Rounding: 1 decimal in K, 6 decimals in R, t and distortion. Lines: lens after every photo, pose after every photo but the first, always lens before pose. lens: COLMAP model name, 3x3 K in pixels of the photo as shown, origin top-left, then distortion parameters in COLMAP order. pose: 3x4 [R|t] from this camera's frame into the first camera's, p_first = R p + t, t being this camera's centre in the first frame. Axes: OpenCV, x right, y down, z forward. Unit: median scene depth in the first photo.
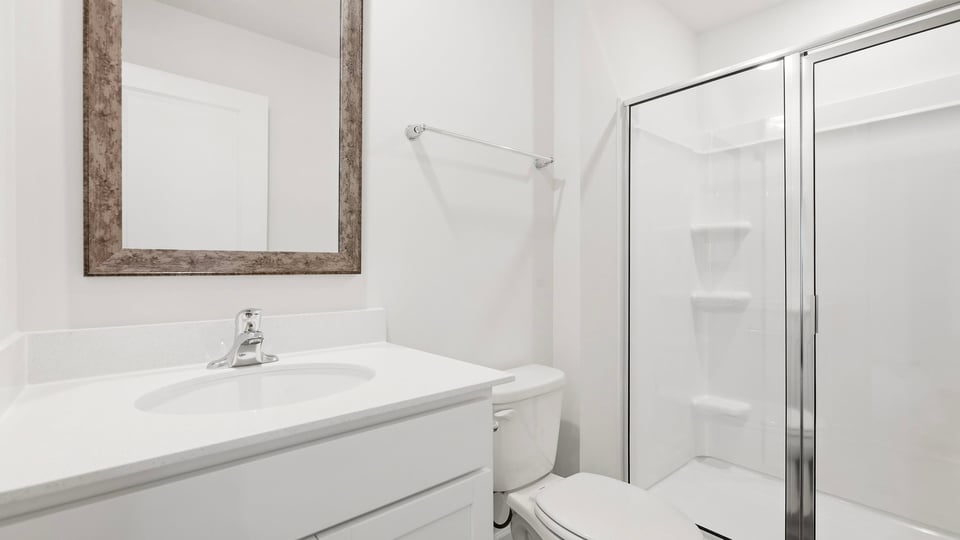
lens RADIAL K [[432.9, 0, 481.0], [0, 432.9, 268.1], [0, 0, 1]] dist [-0.001442, 0.000505]
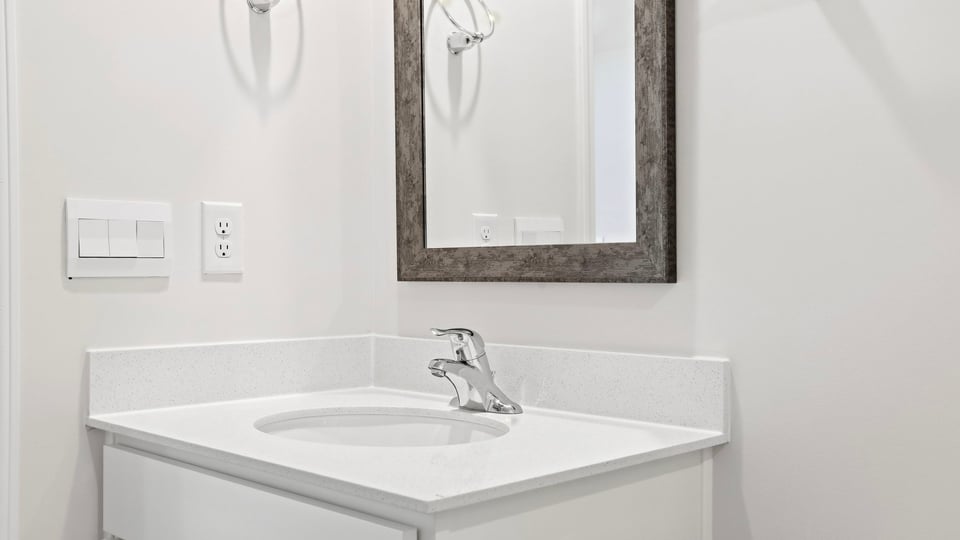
lens RADIAL K [[925.8, 0, 474.9], [0, 925.8, 265.5], [0, 0, 1]] dist [0.020989, 0.009062]
pose [[0.089703, -0.005996, -0.995951, 0.890298], [0.003345, 0.999978, -0.005719, -0.001442], [0.995963, -0.002818, 0.089721, 0.807780]]
